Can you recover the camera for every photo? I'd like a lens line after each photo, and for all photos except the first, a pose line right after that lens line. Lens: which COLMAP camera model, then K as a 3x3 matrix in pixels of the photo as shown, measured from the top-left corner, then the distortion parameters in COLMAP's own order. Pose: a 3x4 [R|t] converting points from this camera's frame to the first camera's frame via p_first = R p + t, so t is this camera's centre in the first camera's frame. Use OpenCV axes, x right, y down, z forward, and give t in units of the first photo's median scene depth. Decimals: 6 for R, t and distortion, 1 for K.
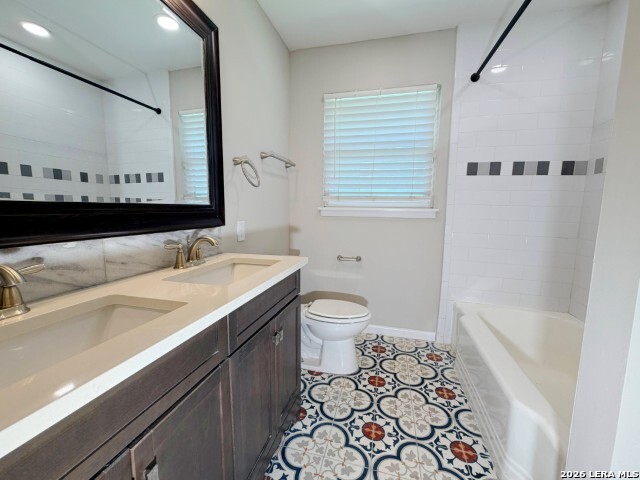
lens RADIAL K [[263.0, 0, 320.0], [0, 263.0, 240.0], [0, 0, 1]] dist [-0.000269, -0.000100]
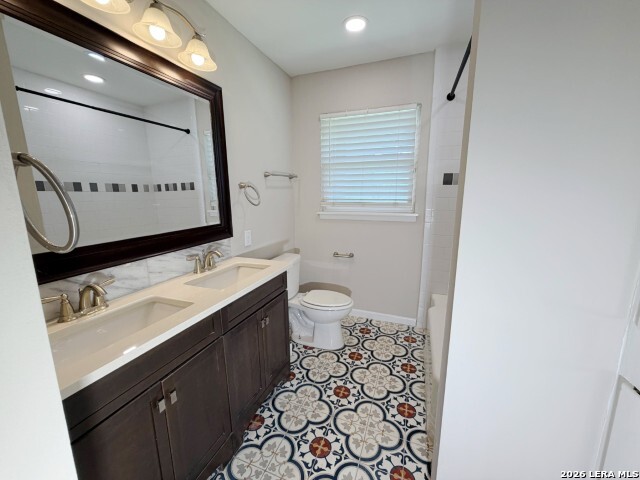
lens RADIAL K [[251.6, 0, 320.0], [0, 251.6, 240.0], [0, 0, 1]] dist [0.001058, 0.000016]
pose [[0.994140, 0.000347, -0.108104, 0.184834], [0.006832, 0.997795, 0.066022, -0.104473], [0.107889, -0.066374, 0.991945, -0.187604]]
